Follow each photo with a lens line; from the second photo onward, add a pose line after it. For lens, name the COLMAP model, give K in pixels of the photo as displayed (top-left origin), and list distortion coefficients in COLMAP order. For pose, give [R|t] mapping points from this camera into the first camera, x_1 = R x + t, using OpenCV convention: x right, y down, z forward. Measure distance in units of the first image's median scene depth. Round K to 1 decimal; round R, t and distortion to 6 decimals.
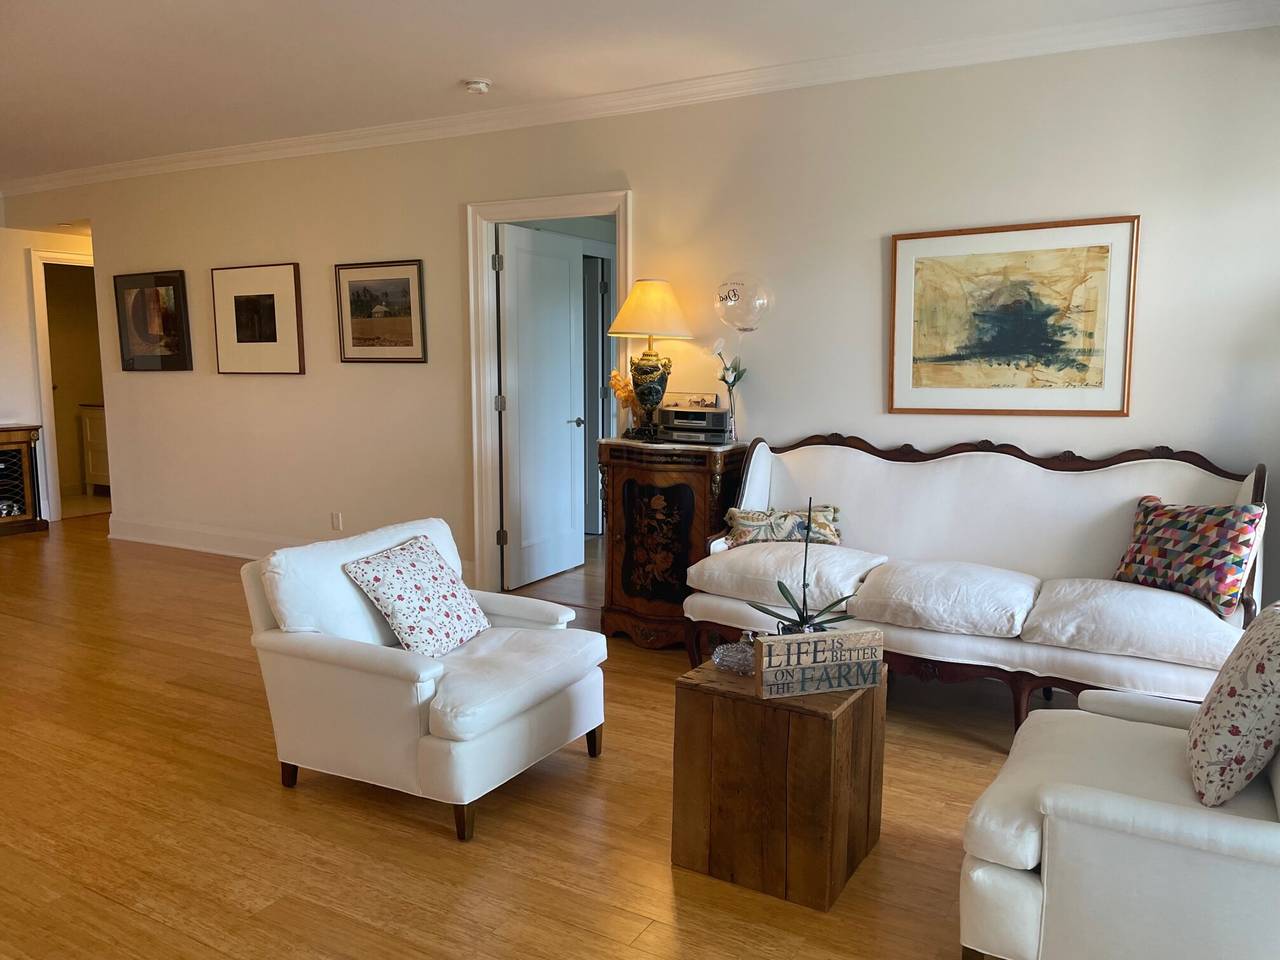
lens RADIAL K [[957.4, 0, 648.0], [0, 957.4, 478.9], [0, 0, 1]] dist [0.043147, -0.003703]
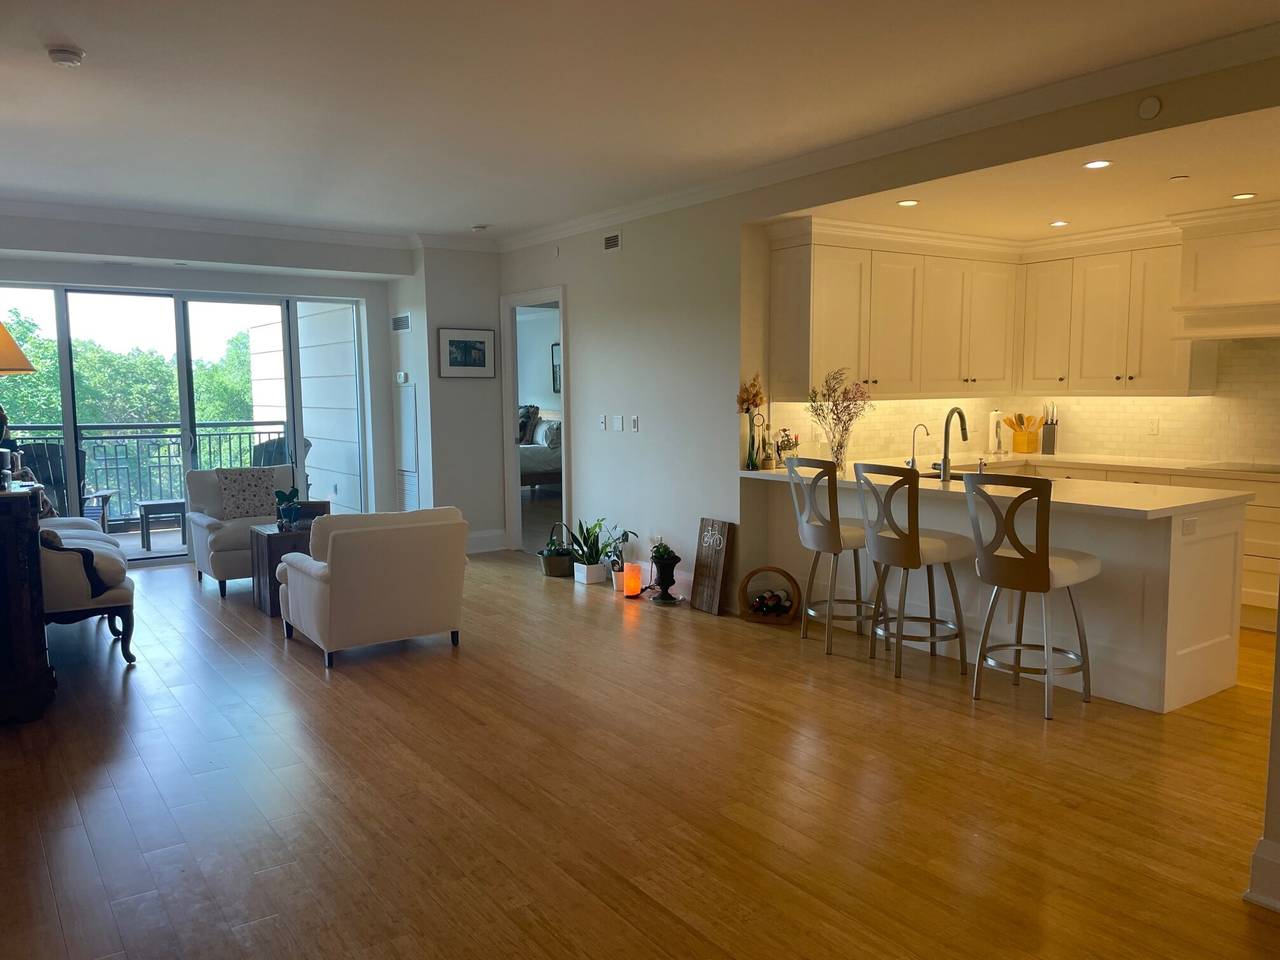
lens RADIAL K [[957.4, 0, 648.0], [0, 957.4, 478.9], [0, 0, 1]] dist [0.043147, -0.003703]
pose [[-0.909565, -0.039748, 0.413657, -1.112780], [0.053582, 0.975889, 0.211590, -0.250497], [-0.412094, 0.214619, -0.885504, 1.863005]]
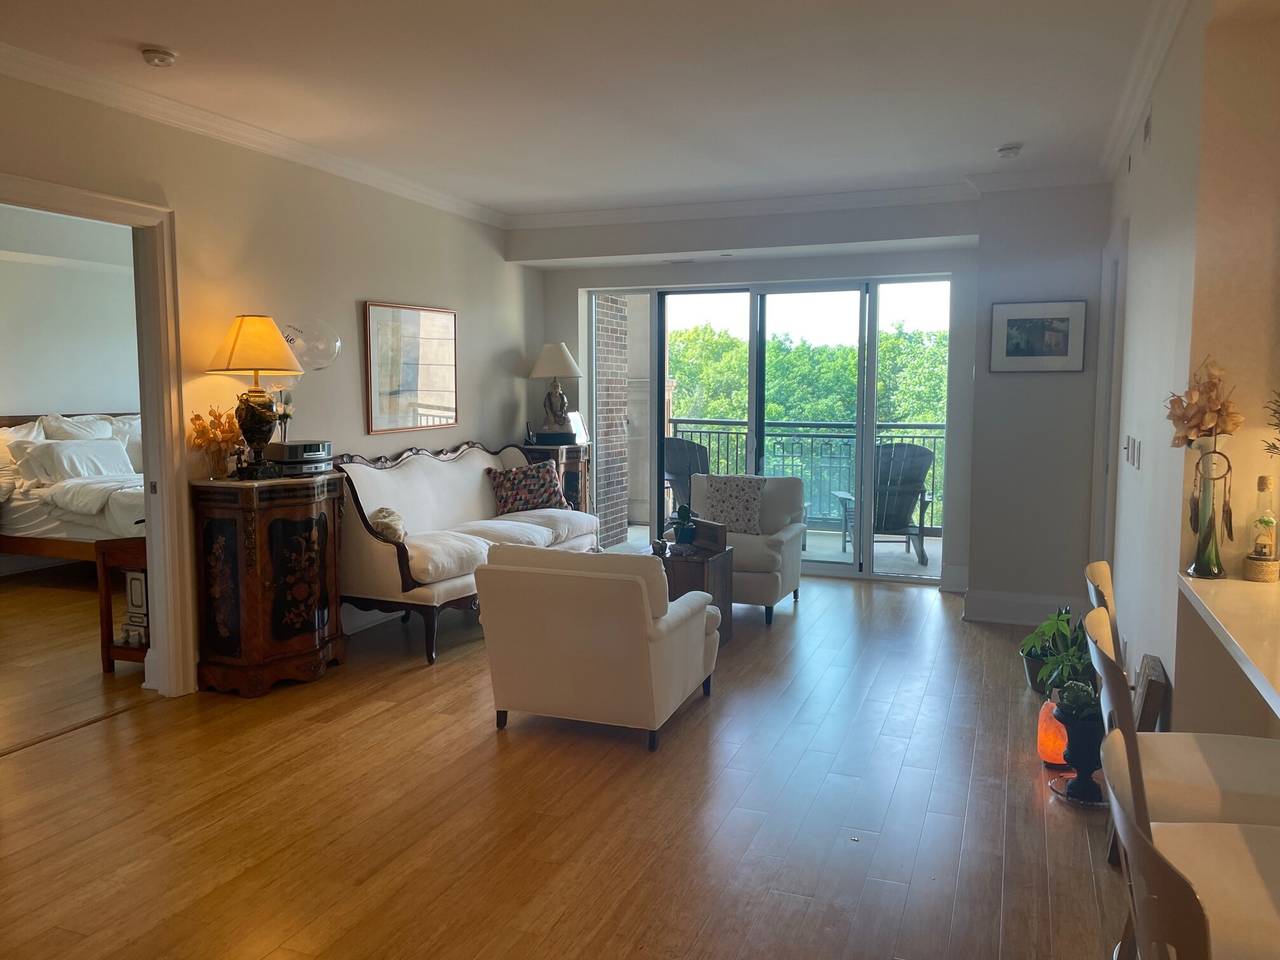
lens RADIAL K [[957.4, 0, 648.0], [0, 957.4, 478.9], [0, 0, 1]] dist [0.043147, -0.003703]
pose [[-0.153218, -0.098765, 0.983244, -1.233905], [0.125083, 0.985052, 0.118438, -0.130185], [-0.980244, 0.141134, -0.138574, 0.912622]]
